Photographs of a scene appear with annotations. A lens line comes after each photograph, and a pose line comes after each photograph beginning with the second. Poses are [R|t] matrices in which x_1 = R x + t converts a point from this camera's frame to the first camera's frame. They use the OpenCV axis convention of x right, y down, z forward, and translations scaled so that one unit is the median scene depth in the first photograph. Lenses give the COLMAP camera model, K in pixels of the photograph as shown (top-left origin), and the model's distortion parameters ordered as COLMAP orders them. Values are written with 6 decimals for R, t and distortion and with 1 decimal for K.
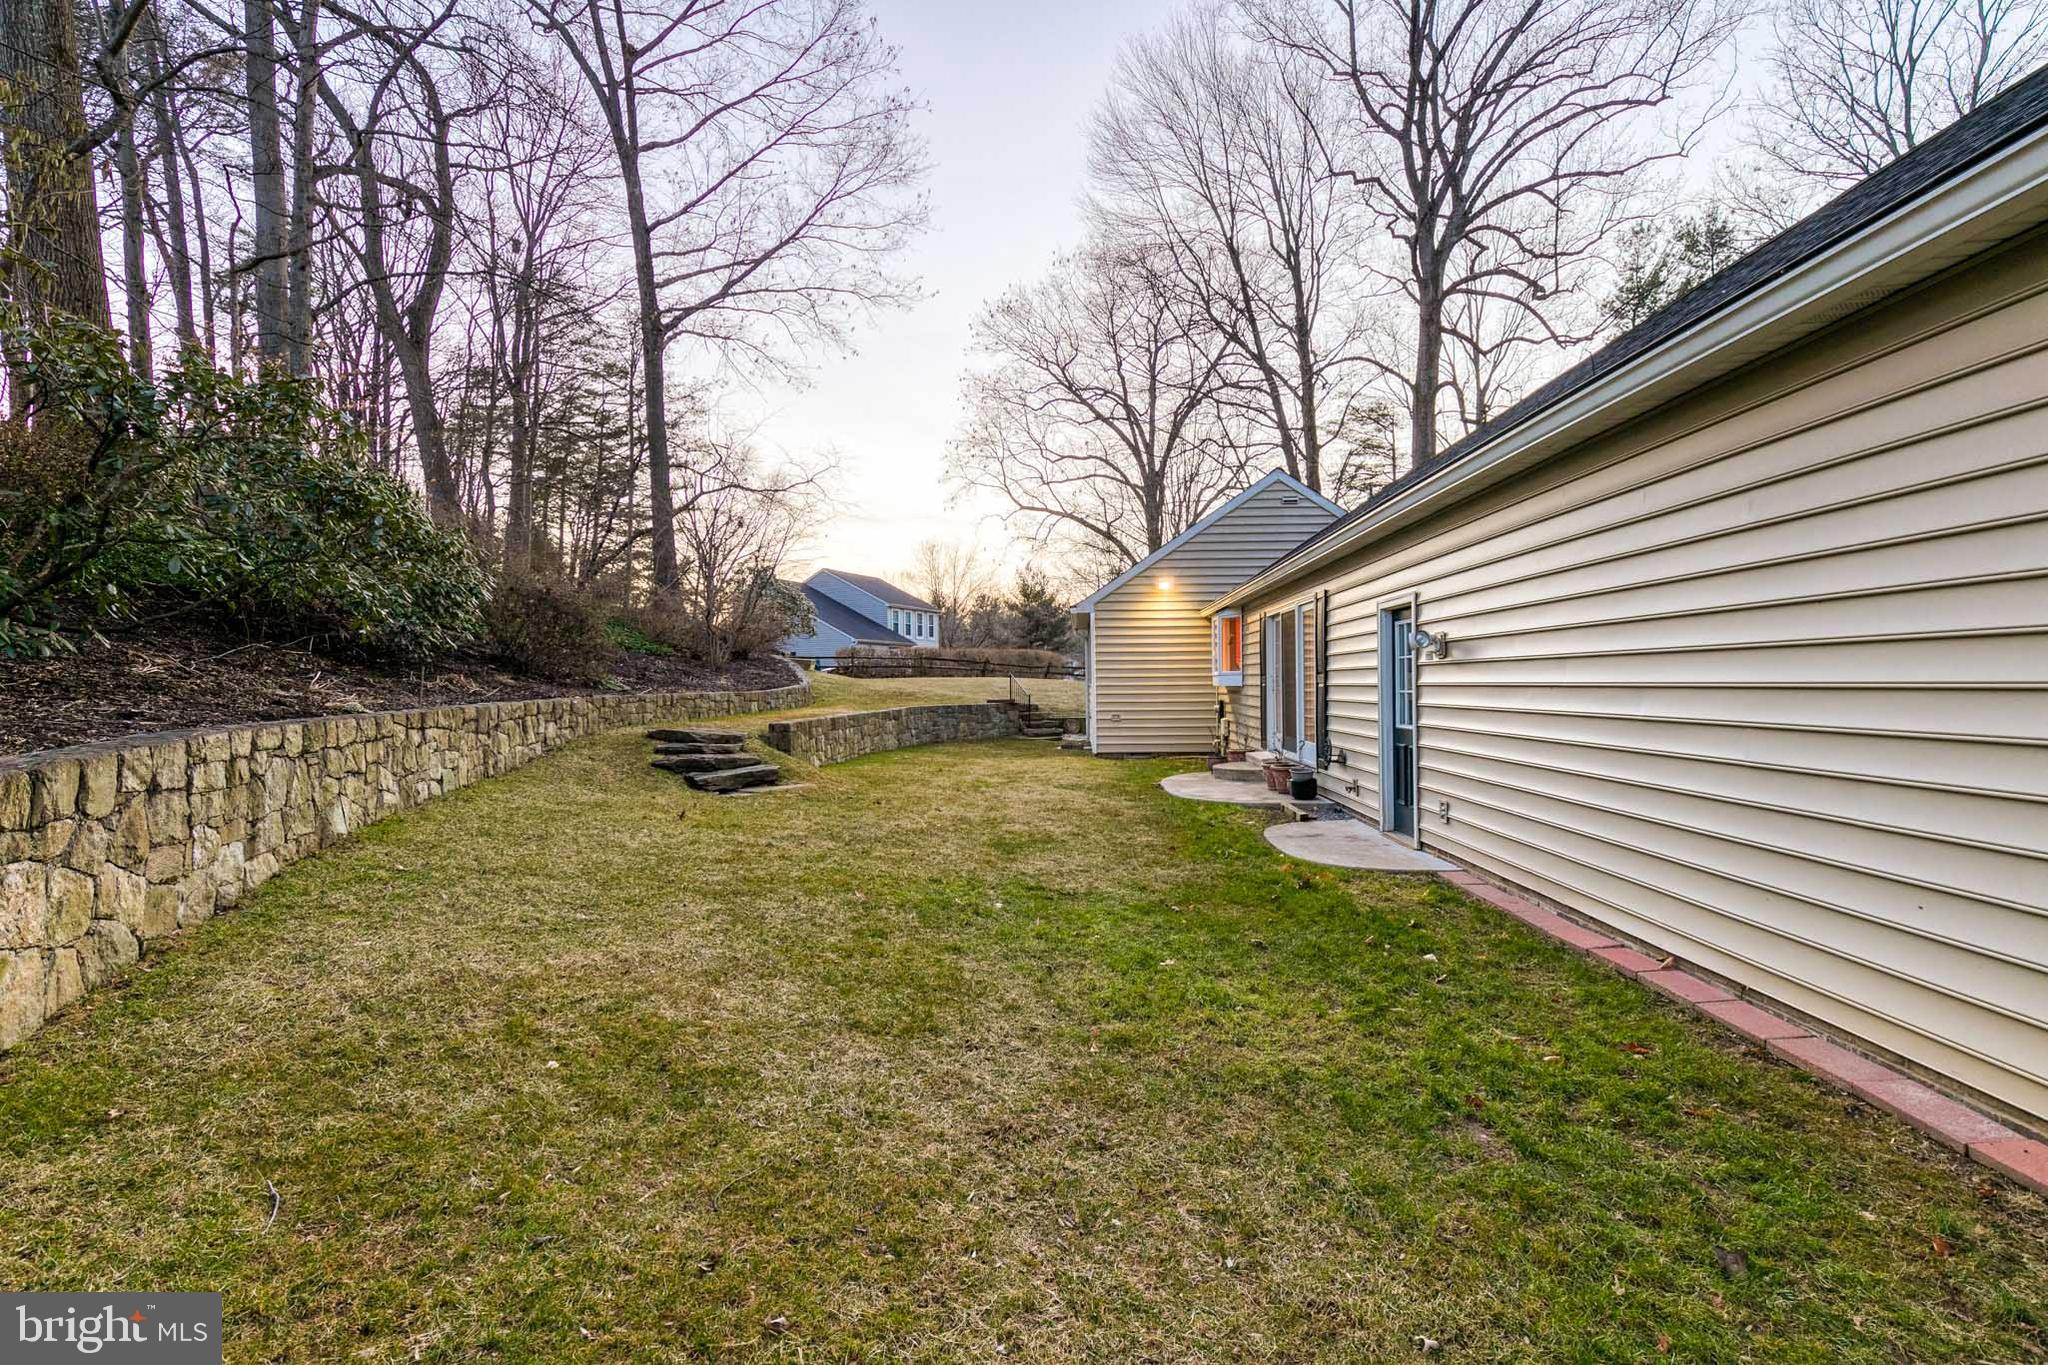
lens RADIAL K [[921.3, 0, 1039.4], [0, 921.3, 689.8], [0, 0, 1]] dist [0.007567, -0.001596]
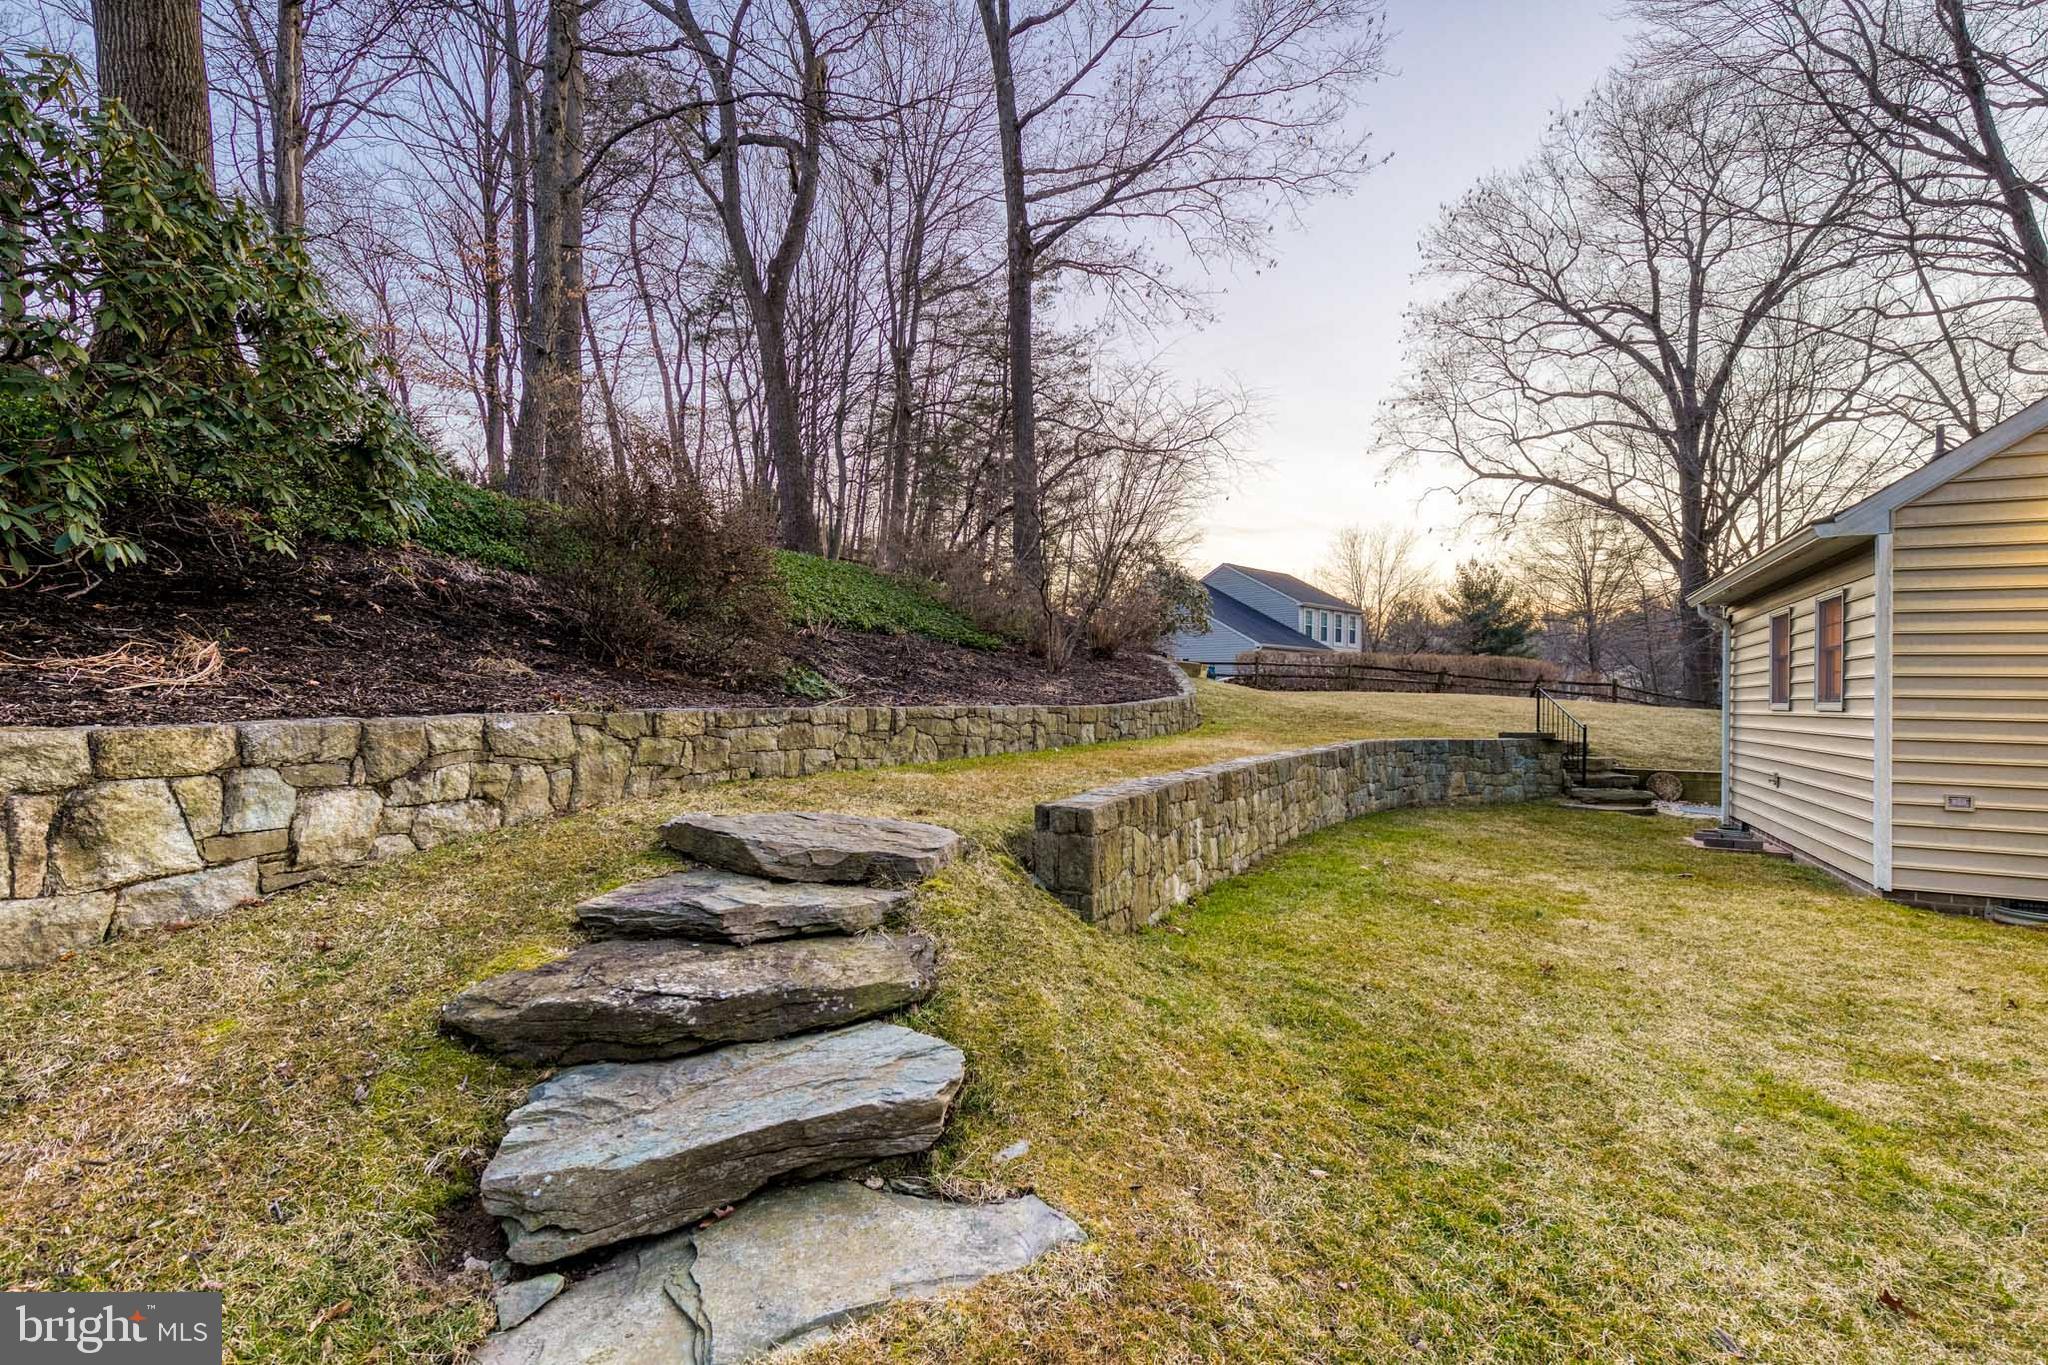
lens RADIAL K [[921.3, 0, 1036.7], [0, 921.3, 692.8], [0, 0, 1]] dist [0.007567, -0.001596]
pose [[0.909054, 0.024861, -0.415936, -0.053553], [-0.029695, 0.999546, -0.005154, -0.001311], [0.415619, 0.017037, 0.909379, 0.243980]]
